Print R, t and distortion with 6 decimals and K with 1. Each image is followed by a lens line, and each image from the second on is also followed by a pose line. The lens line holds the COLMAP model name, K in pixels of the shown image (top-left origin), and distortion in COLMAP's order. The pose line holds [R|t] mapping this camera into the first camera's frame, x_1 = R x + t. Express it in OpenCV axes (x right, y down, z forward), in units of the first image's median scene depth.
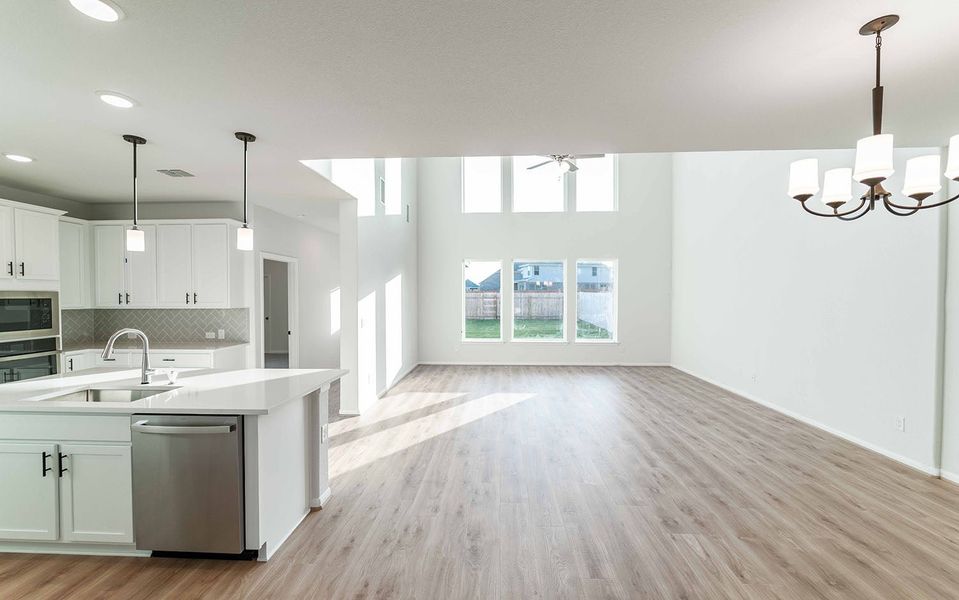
lens RADIAL K [[386.7, 0, 480.7], [0, 386.7, 302.0], [0, 0, 1]] dist [-0.000720, -0.000251]
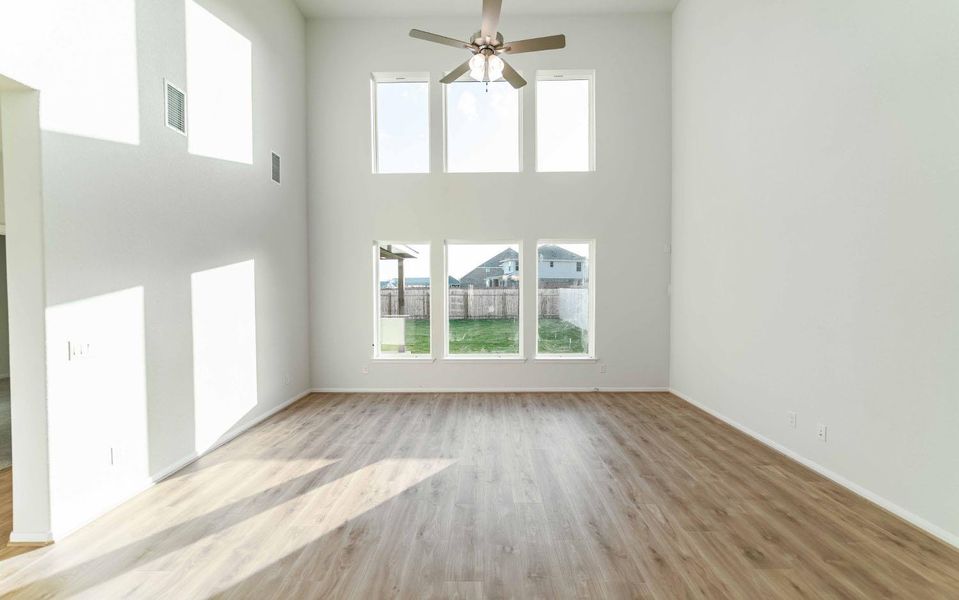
lens RADIAL K [[386.7, 0, 480.7], [0, 386.7, 302.0], [0, 0, 1]] dist [-0.000720, -0.000251]
pose [[0.999479, -0.003384, 0.032112, 0.206417], [0.003100, 0.999956, 0.008878, -0.009737], [-0.032140, -0.008774, 0.999445, 0.508423]]
